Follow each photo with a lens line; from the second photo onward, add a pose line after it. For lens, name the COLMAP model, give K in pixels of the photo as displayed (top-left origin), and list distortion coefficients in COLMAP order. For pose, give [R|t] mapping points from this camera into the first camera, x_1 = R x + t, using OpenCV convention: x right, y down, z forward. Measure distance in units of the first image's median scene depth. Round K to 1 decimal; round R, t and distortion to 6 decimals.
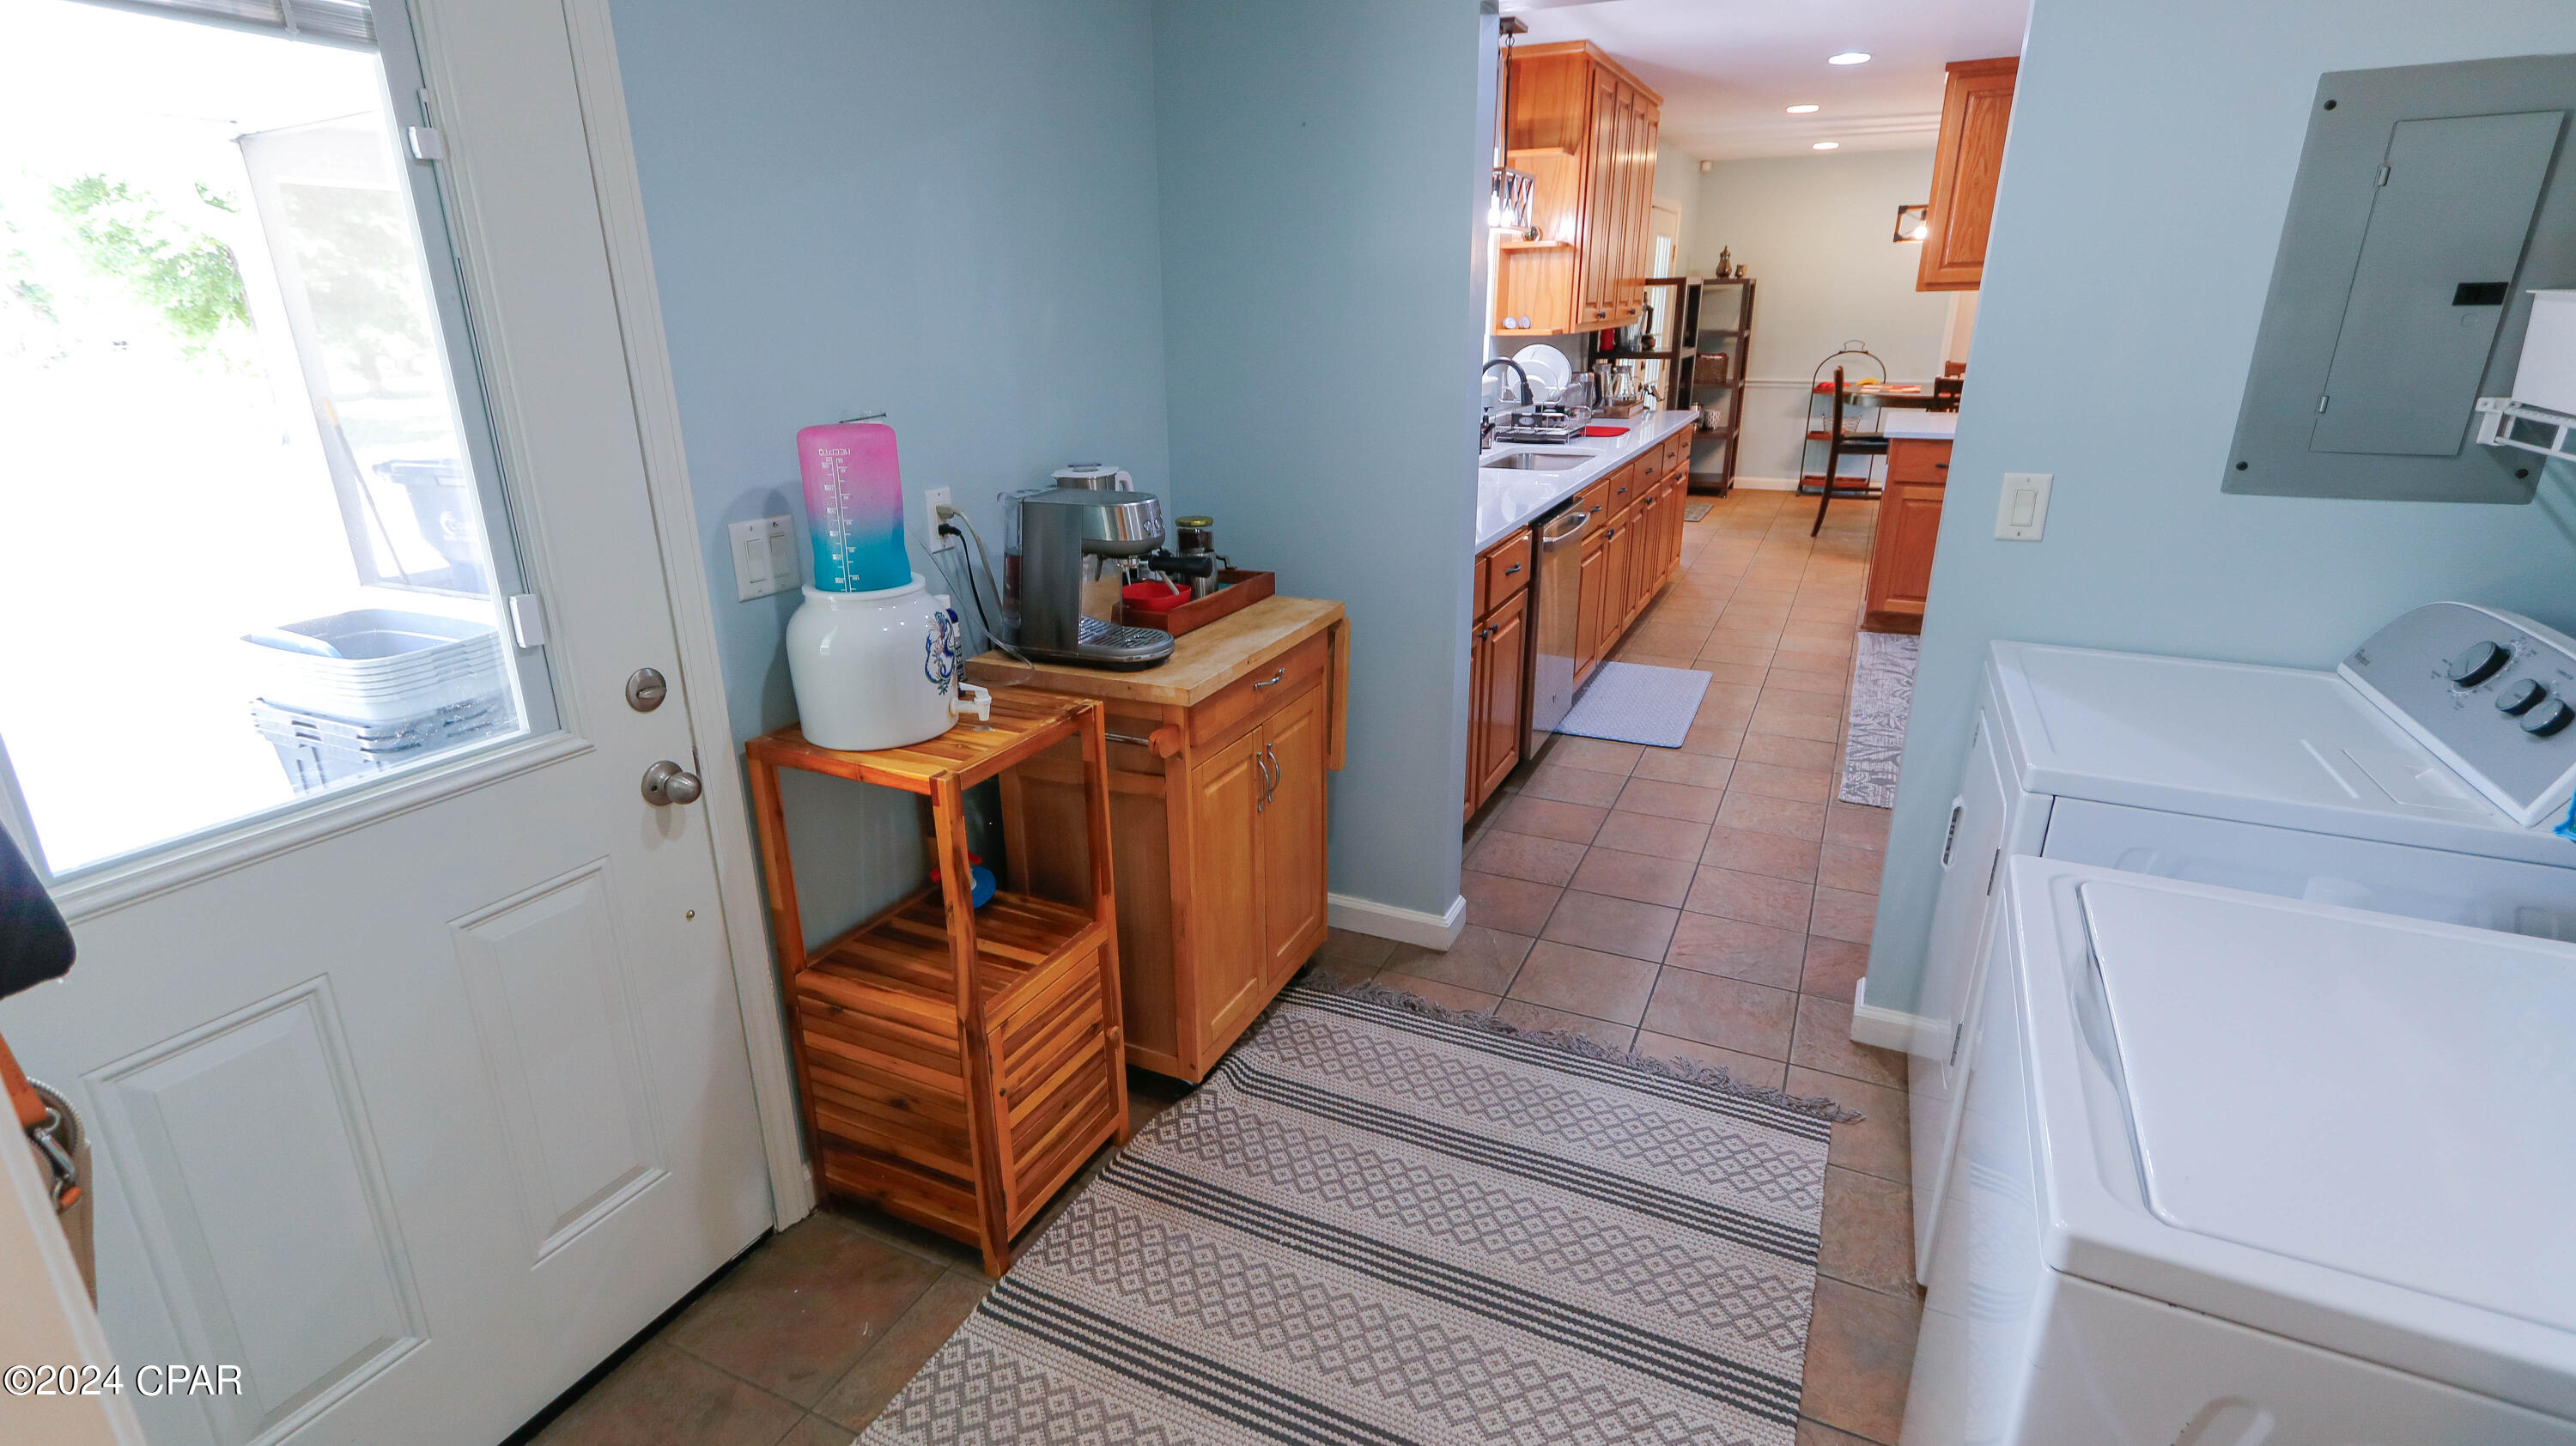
lens RADIAL K [[1195.8, 0, 1288.0], [0, 1195.8, 723.0], [0, 0, 1]] dist [0.021806, 0.000009]
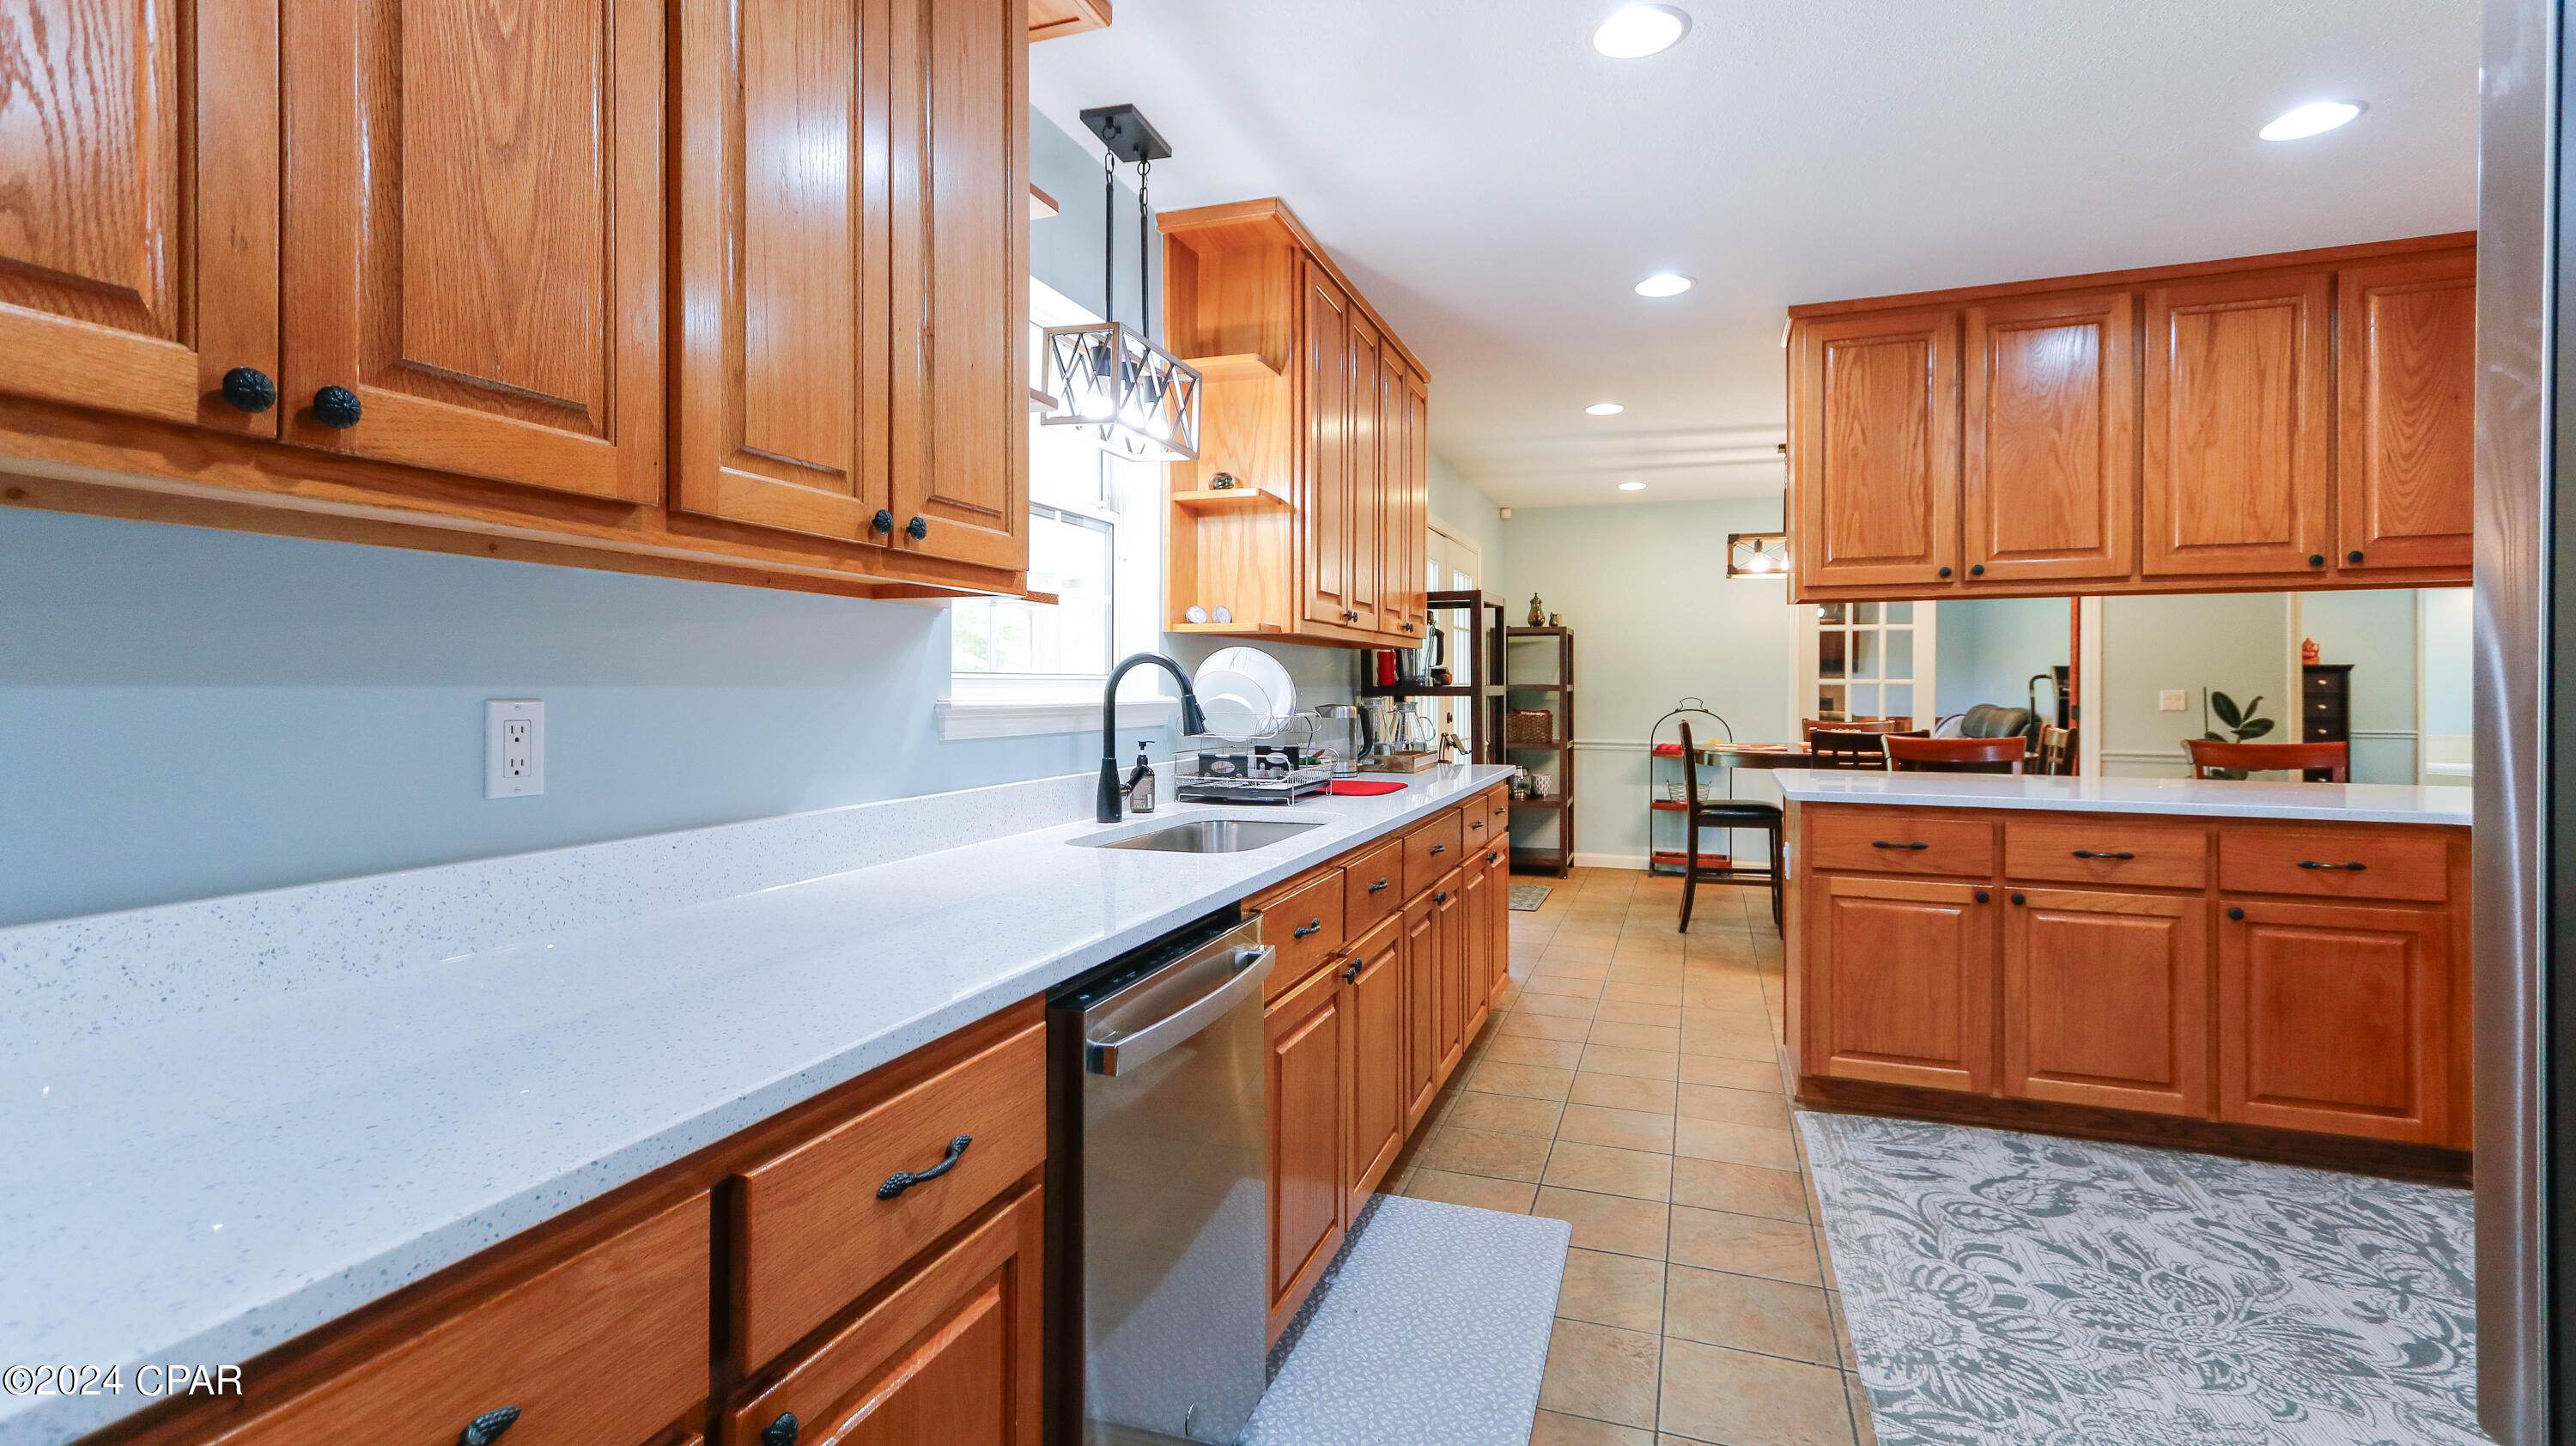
lens RADIAL K [[1167.9, 0, 1284.9], [0, 1167.9, 683.4], [0, 0, 1]] dist [0.020396, -0.000105]
pose [[0.994156, 0.015540, 0.106826, 0.131270], [0.021188, 0.942244, -0.334255, -0.076085], [-0.105850, 0.334565, 0.936409, 0.346951]]
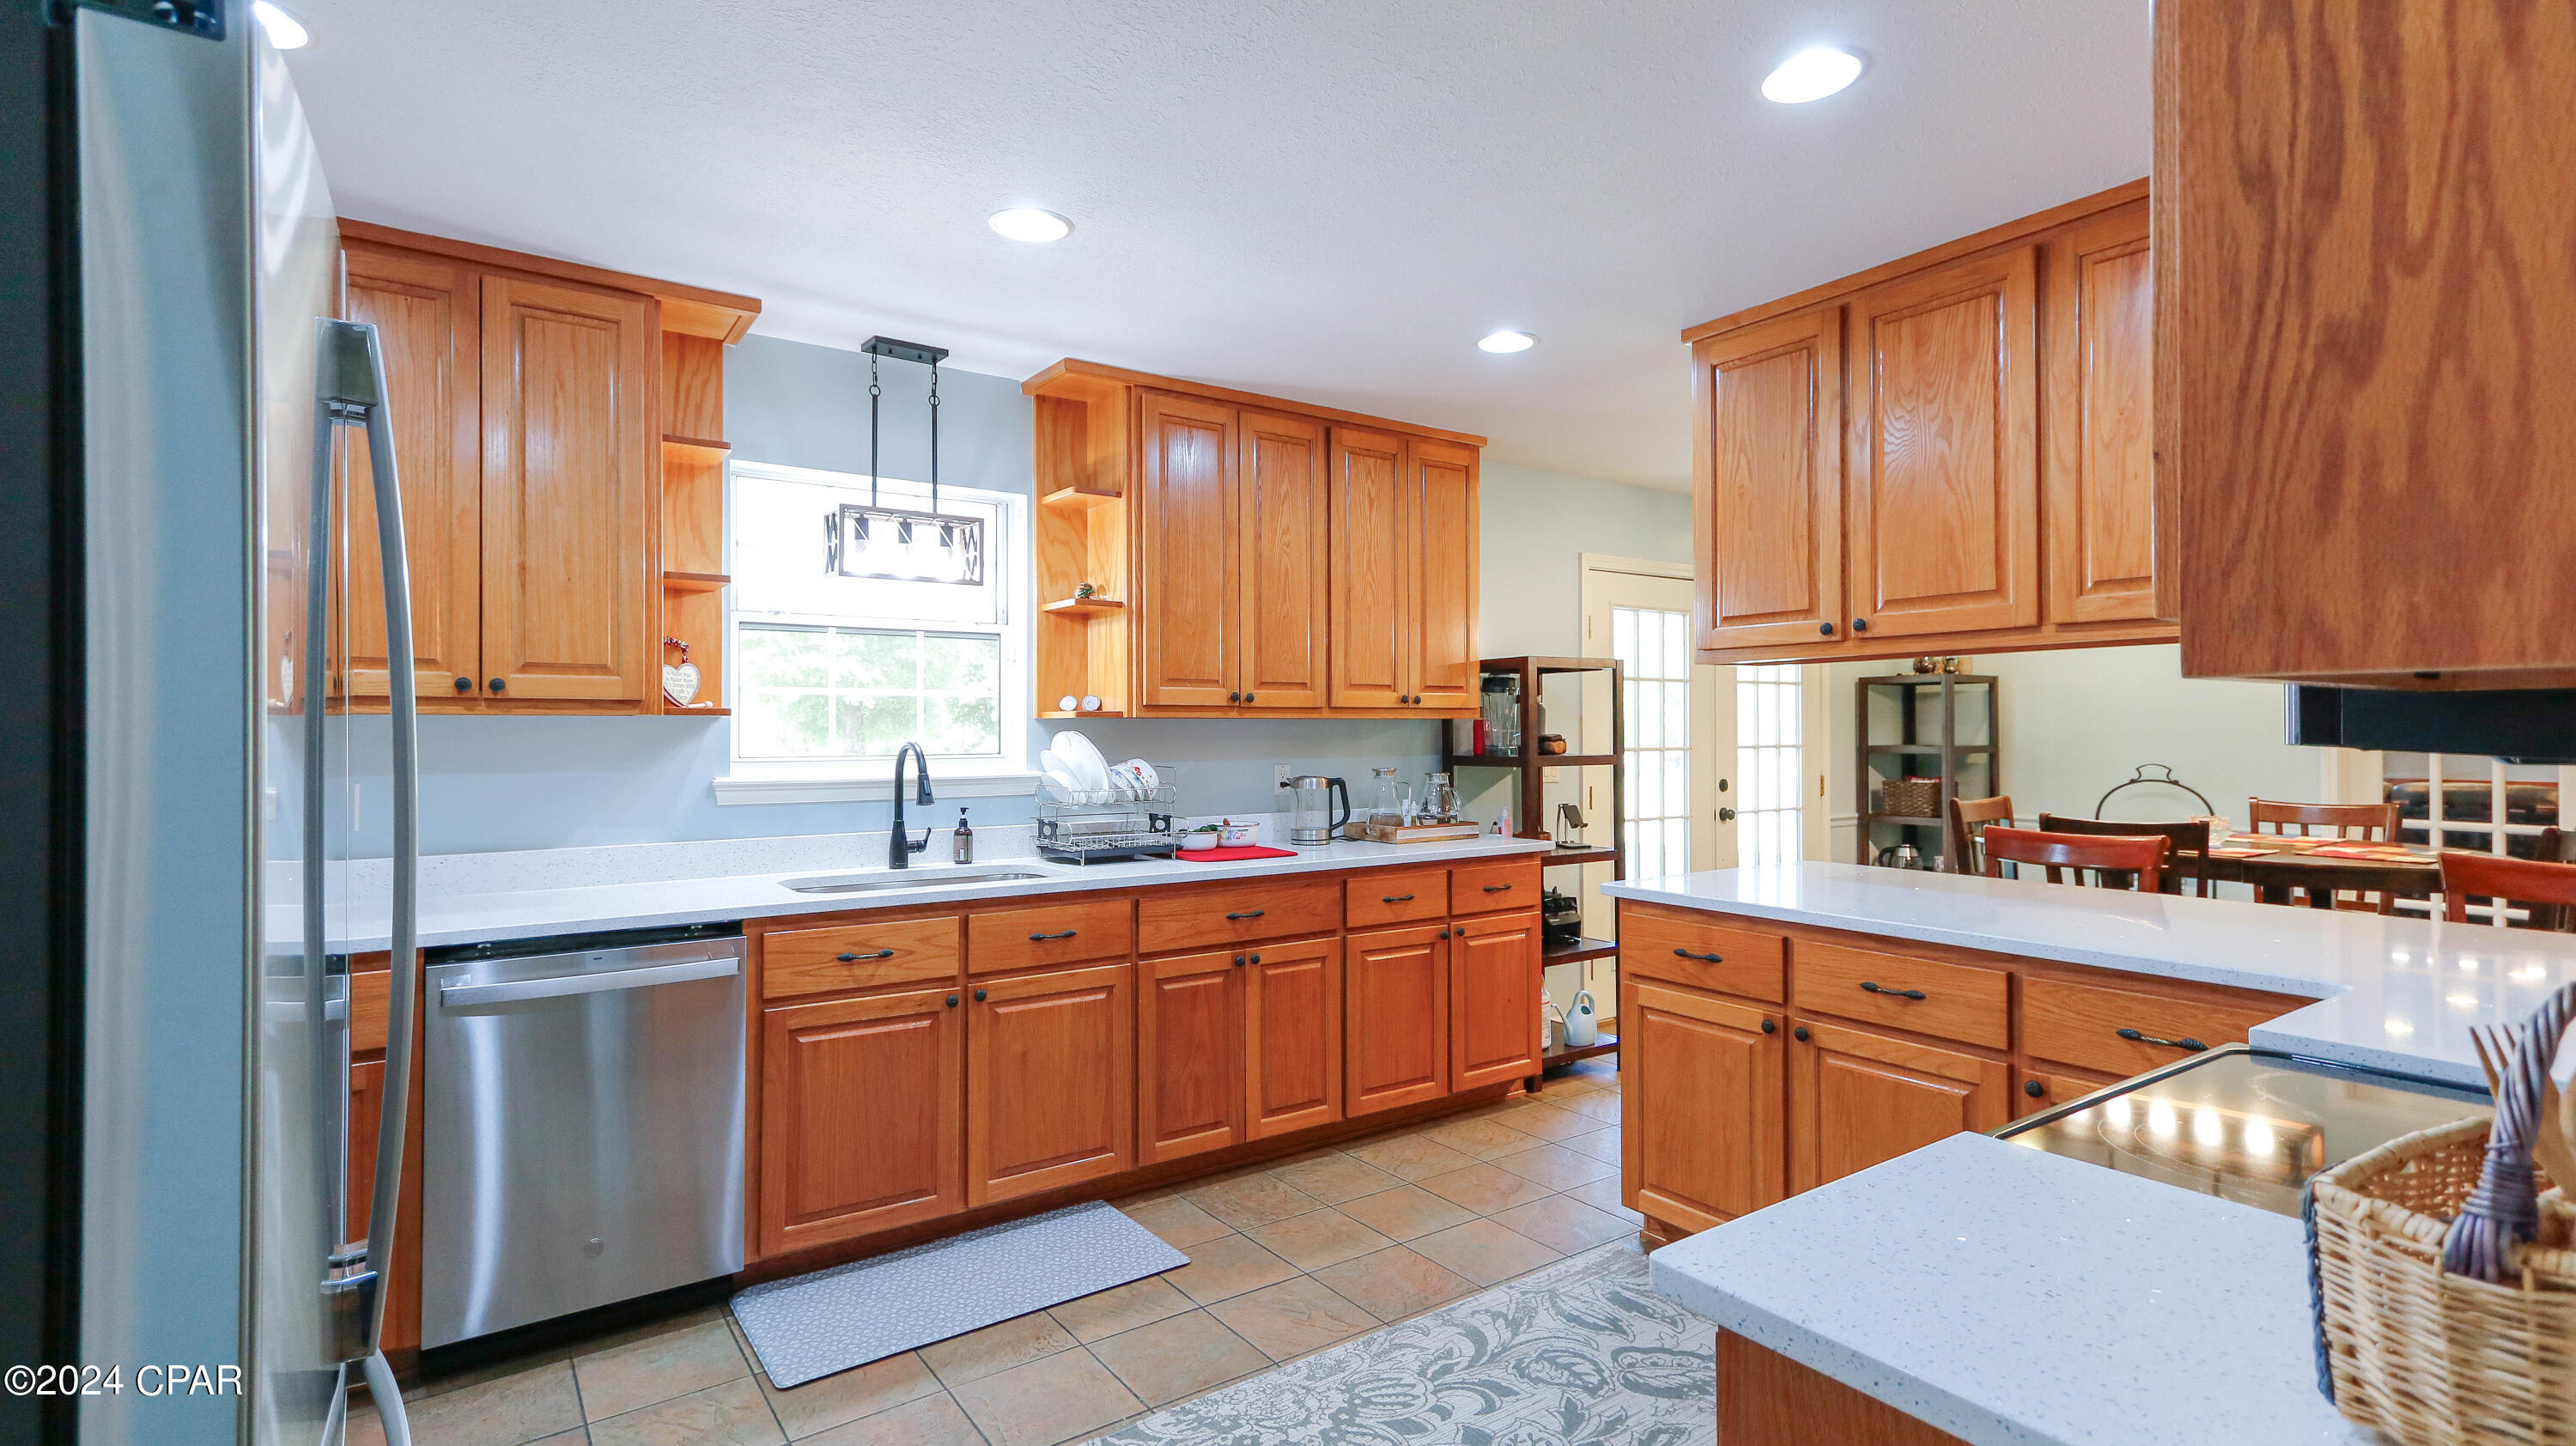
lens RADIAL K [[1213.9, 0, 1257.2], [0, 1213.9, 720.6], [0, 0, 1]] dist [0.030451, -0.000117]
pose [[0.871832, 0.006490, -0.489762, 0.532739], [-0.170960, 0.941059, -0.291859, -0.096364], [0.459001, 0.338181, 0.821554, 0.341506]]
